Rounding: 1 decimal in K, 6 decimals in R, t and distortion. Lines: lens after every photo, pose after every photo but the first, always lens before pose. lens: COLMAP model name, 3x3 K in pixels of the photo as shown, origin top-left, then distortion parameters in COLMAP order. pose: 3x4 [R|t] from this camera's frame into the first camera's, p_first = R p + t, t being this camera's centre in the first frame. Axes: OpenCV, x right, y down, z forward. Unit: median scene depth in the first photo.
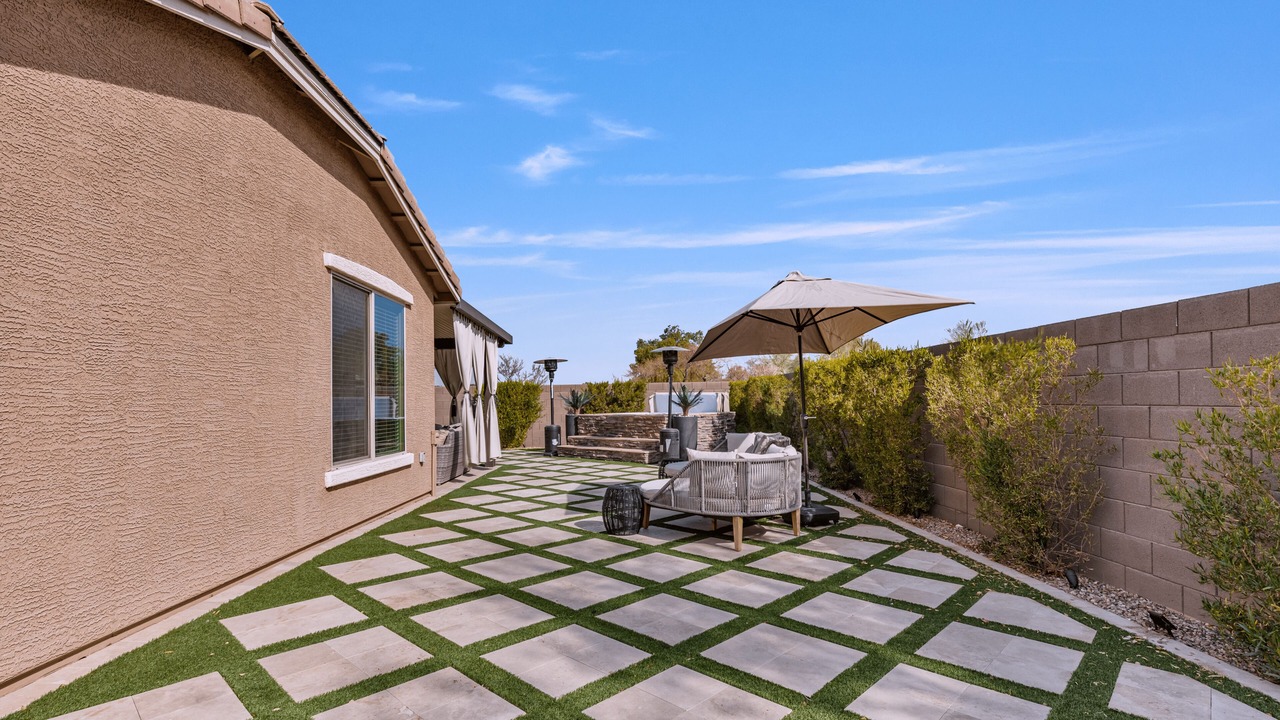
lens RADIAL K [[594.2, 0, 641.7], [0, 594.2, 393.2], [0, 0, 1]] dist [-0.000508, -0.000153]
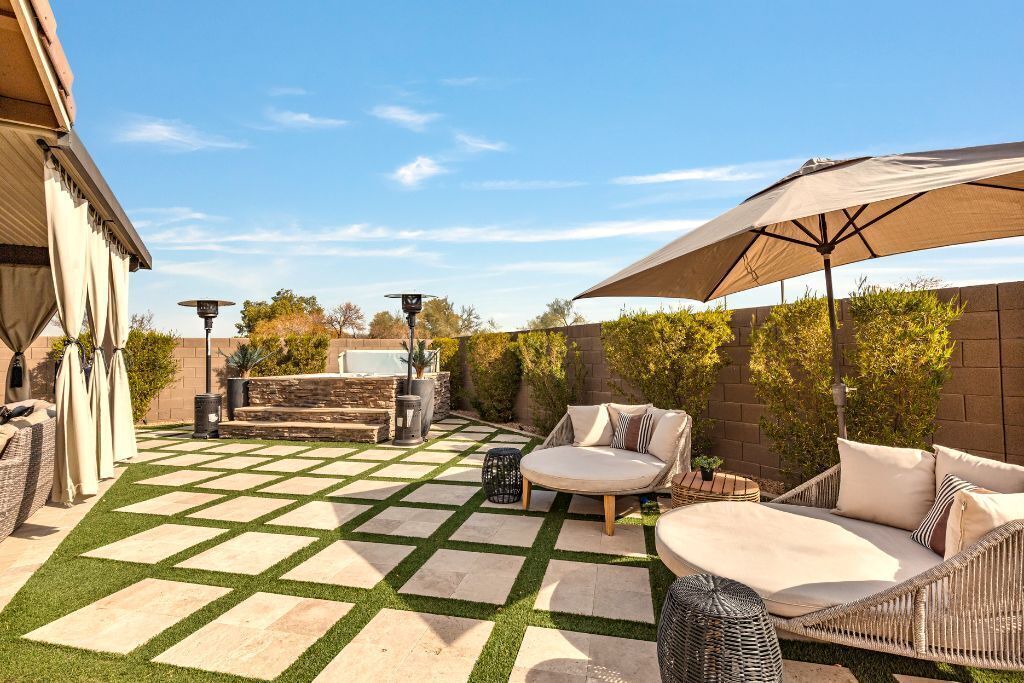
lens RADIAL K [[463.2, 0, 512.0], [0, 463.2, 341.5], [0, 0, 1]] dist [0.003430, 0.000497]
pose [[0.859385, 0.021965, 0.510857, -0.127199], [-0.009549, 0.999592, -0.026916, 0.003130], [-0.511240, 0.018253, 0.859244, 0.349436]]
